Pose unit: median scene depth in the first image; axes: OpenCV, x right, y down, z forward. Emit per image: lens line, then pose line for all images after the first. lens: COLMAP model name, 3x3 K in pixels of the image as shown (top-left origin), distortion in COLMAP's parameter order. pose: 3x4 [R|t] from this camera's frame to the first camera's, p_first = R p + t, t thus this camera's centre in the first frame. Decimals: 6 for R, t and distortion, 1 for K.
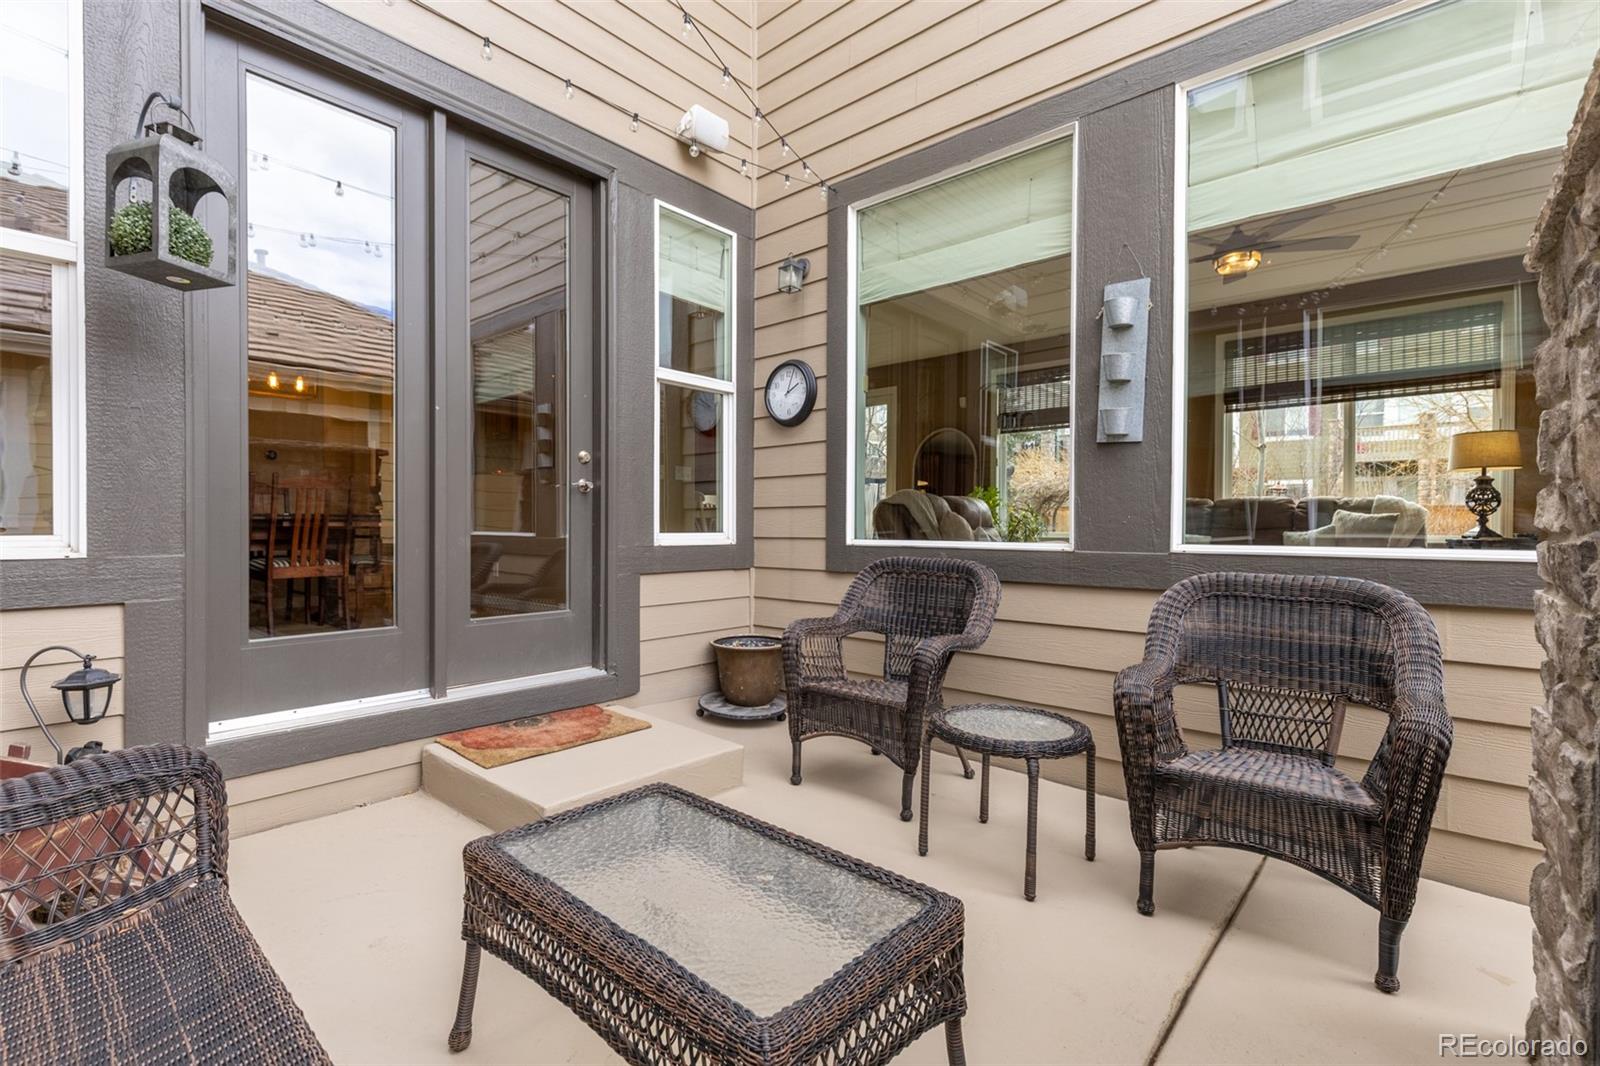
lens RADIAL K [[728.4, 0, 793.9], [0, 728.4, 527.5], [0, 0, 1]] dist [0.011904, 0.000370]
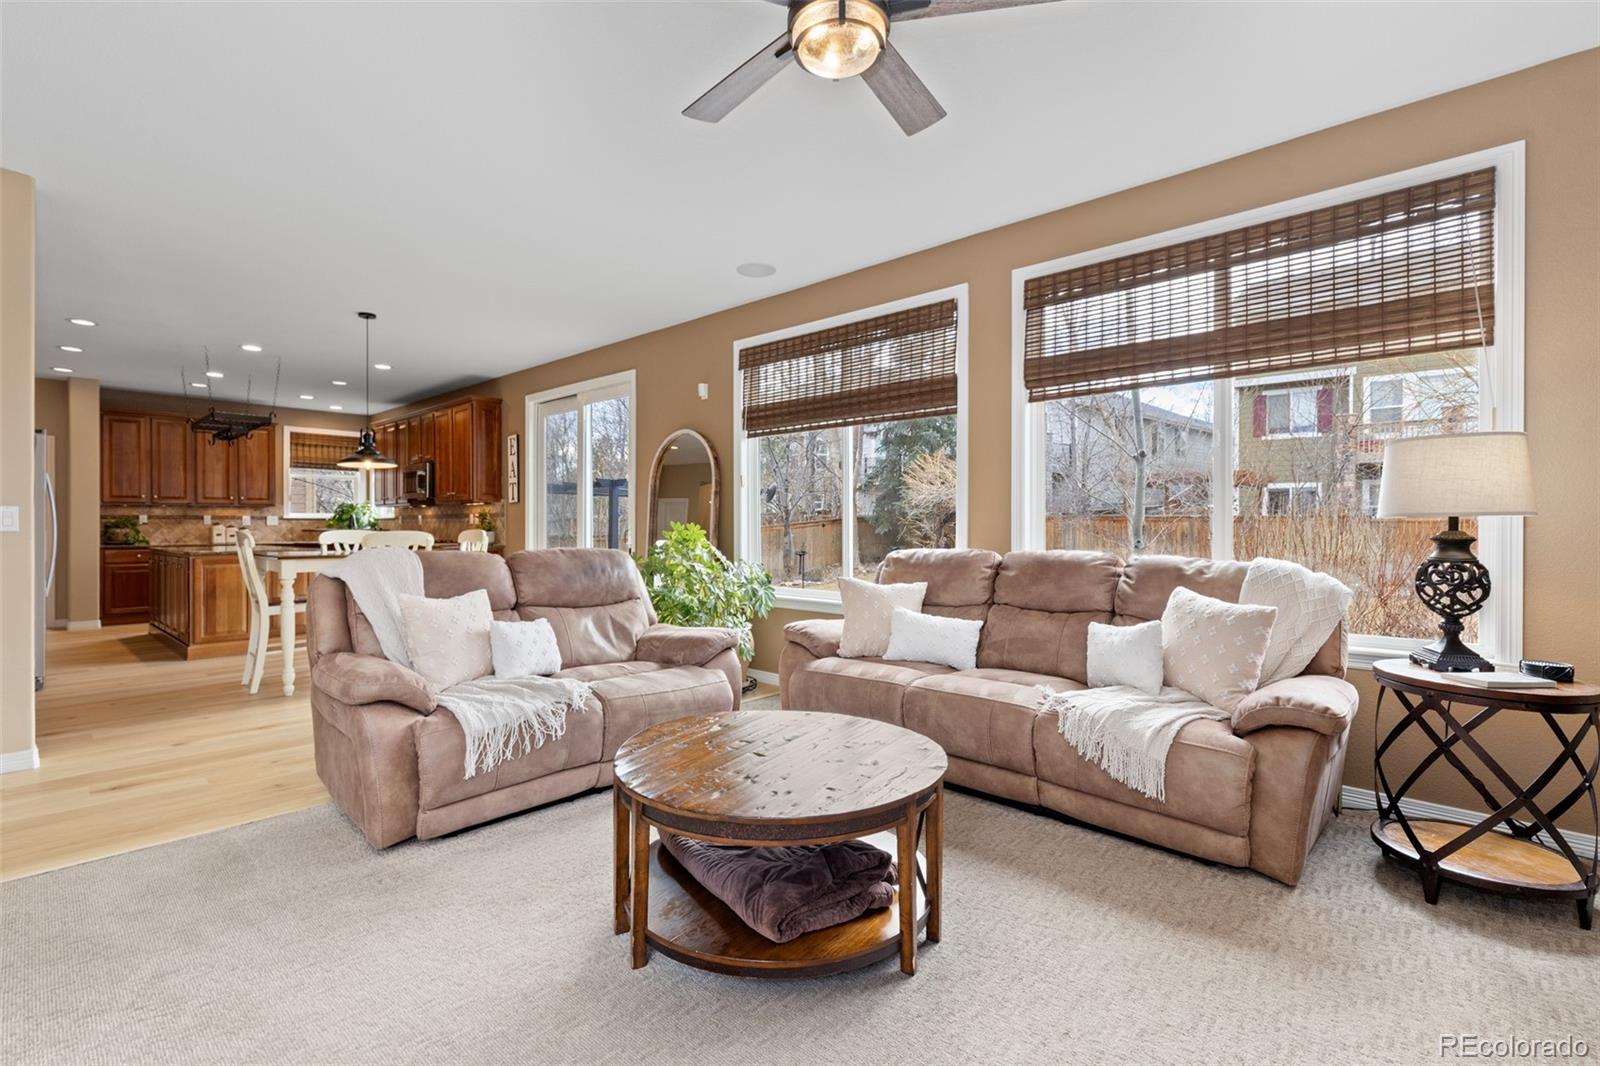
lens RADIAL K [[728.4, 0, 799.9], [0, 728.4, 529.9], [0, 0, 1]] dist [0.011904, 0.000370]
pose [[0.999863, -0.005816, -0.015499, 0.511475], [0.005868, 0.999977, 0.003306, -0.071904], [0.015480, -0.003396, 0.999874, 0.509683]]
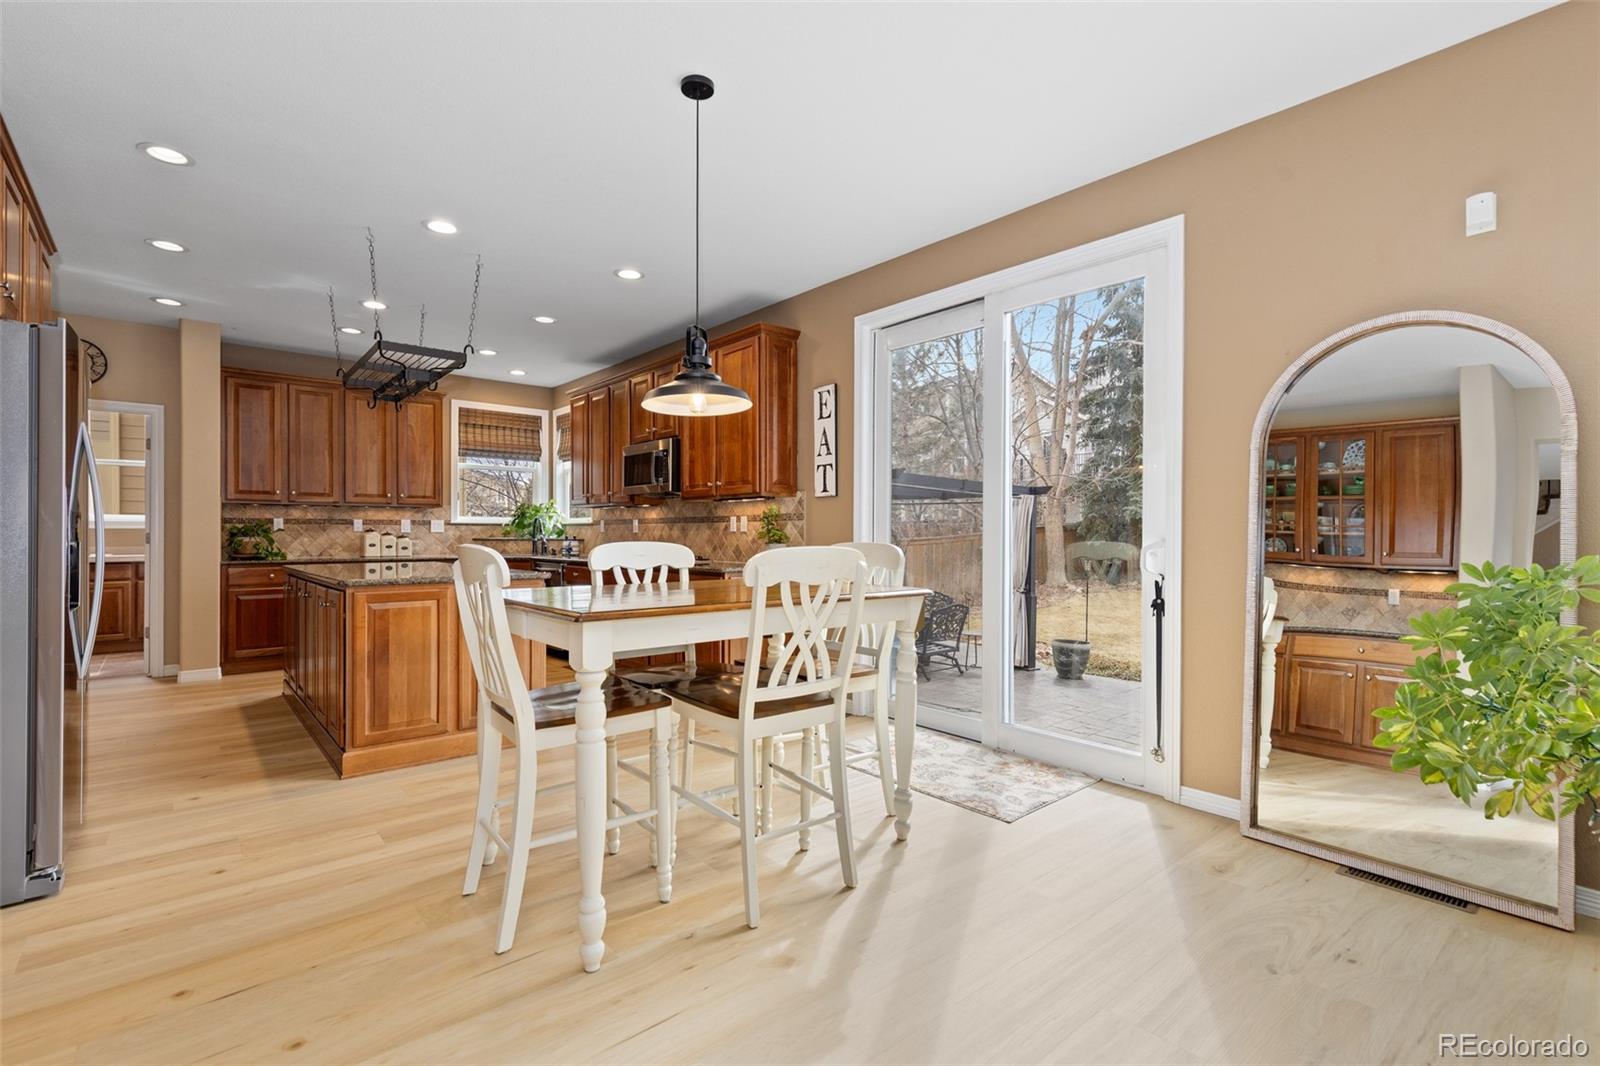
lens RADIAL K [[728.4, 0, 806.6], [0, 728.4, 538.0], [0, 0, 1]] dist [0.011904, 0.000370]
pose [[0.991906, -0.002227, -0.126953, 0.018615], [0.002446, 0.999996, 0.001572, -0.075870], [0.126949, -0.001870, 0.991907, 1.061210]]
